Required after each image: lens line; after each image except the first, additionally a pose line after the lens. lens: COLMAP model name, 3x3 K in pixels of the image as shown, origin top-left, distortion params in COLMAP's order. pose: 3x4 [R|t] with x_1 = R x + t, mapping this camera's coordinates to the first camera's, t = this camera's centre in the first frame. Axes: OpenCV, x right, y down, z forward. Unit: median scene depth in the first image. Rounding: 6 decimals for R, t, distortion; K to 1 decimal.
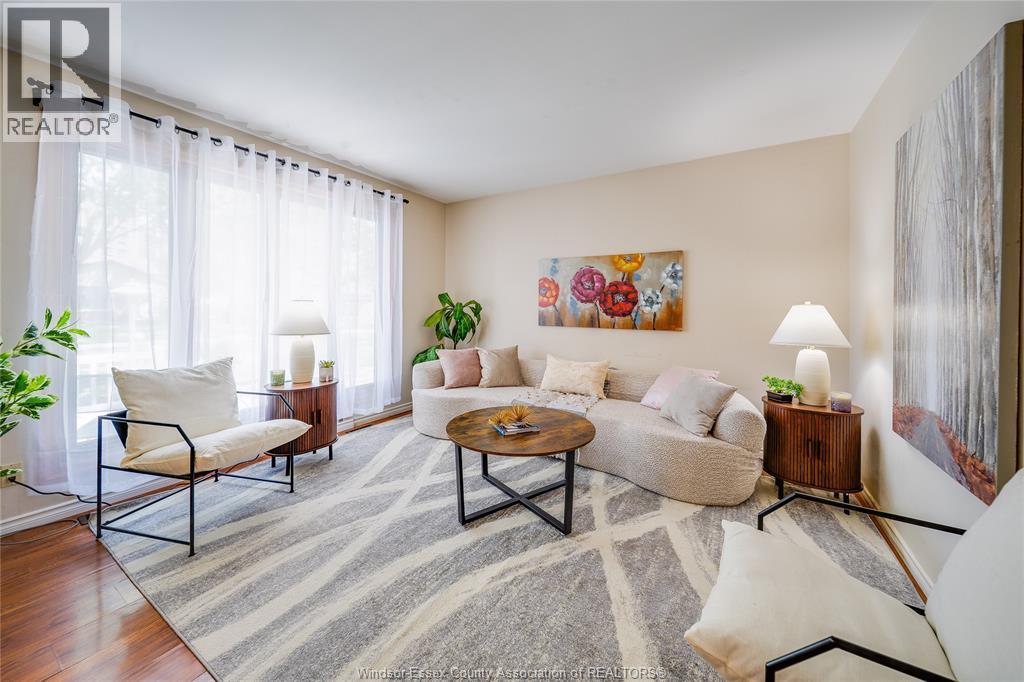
lens RADIAL K [[362.3, 0, 499.7], [0, 362.3, 307.3], [0, 0, 1]] dist [-0.005411, -0.001205]
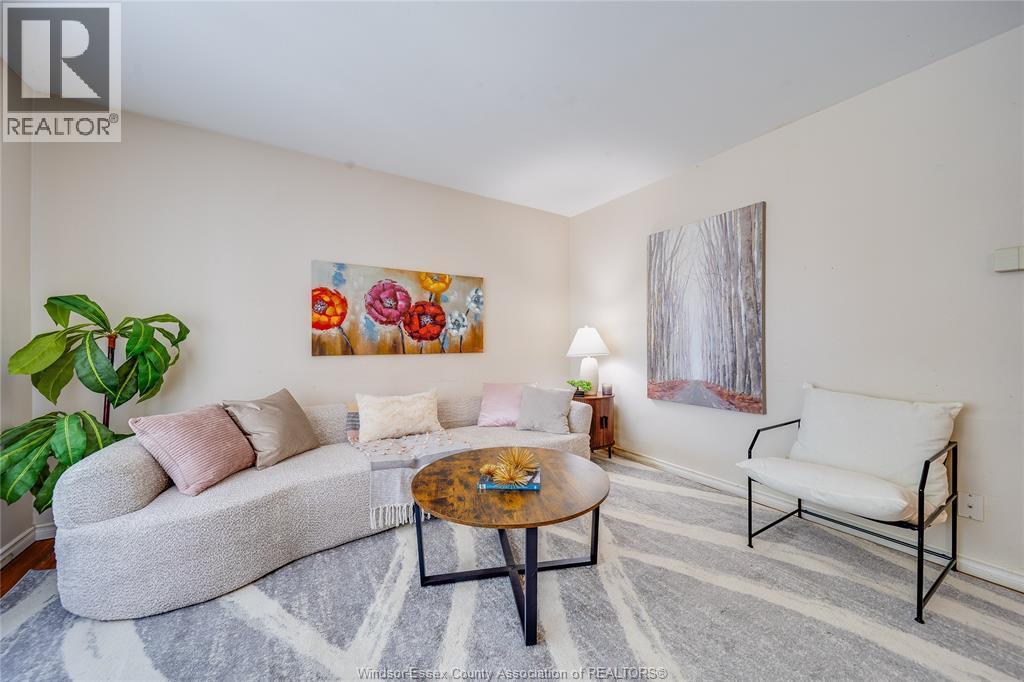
lens RADIAL K [[362.3, 0, 509.8], [0, 362.3, 338.6], [0, 0, 1]] dist [-0.005411, -0.001205]
pose [[0.437487, -0.004422, 0.899214, -0.409334], [0.006358, 0.999978, 0.001824, 0.021837], [-0.899202, 0.004919, 0.437506, 0.425945]]
